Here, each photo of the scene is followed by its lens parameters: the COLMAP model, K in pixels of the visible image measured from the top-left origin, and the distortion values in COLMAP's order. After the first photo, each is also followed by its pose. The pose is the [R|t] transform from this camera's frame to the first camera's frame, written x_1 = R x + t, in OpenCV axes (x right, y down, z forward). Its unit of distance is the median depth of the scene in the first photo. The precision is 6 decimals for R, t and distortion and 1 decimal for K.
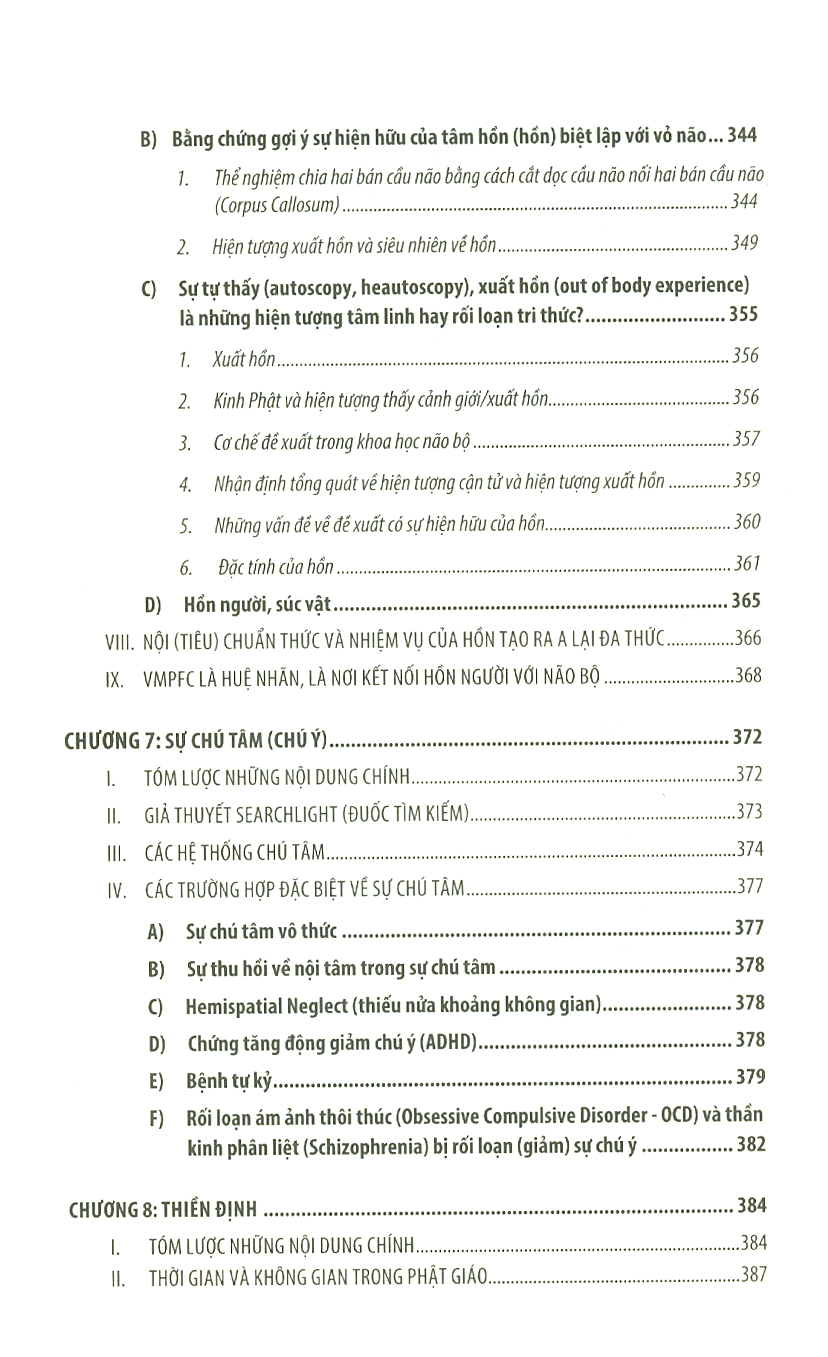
lens RADIAL K [[1030.8, 0, 414.0], [0, 1030.8, 678.5], [0, 0, 1]] dist [0.002482, 0.001042]
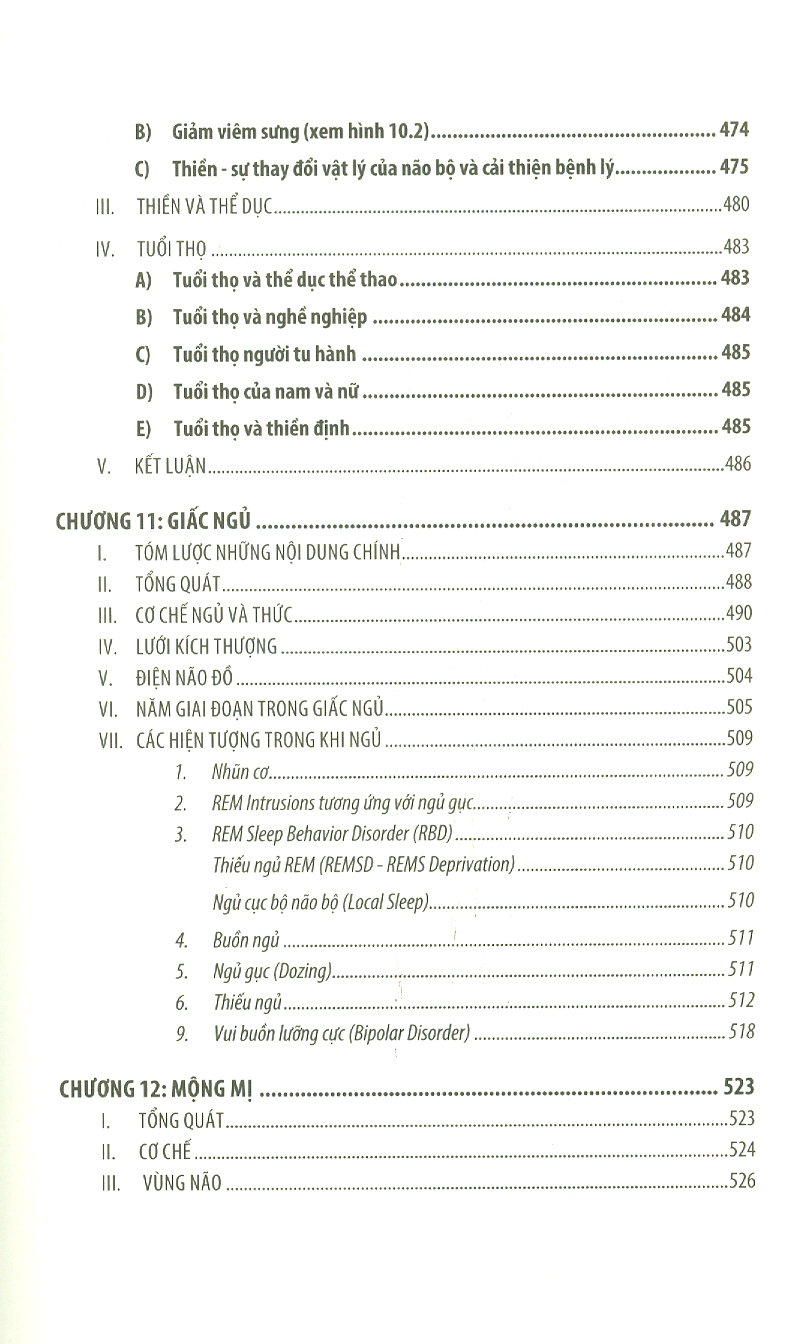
lens RADIAL K [[1028.8, 0, 406.0], [0, 1028.8, 672.0], [0, 0, 1]] dist [-0.002706, -0.002325]
pose [[0.999998, 0.001995, -0.000062, 0.001989], [-0.001995, 0.999995, 0.002338, 0.221588], [0.000066, -0.002338, 0.999997, -0.000271]]
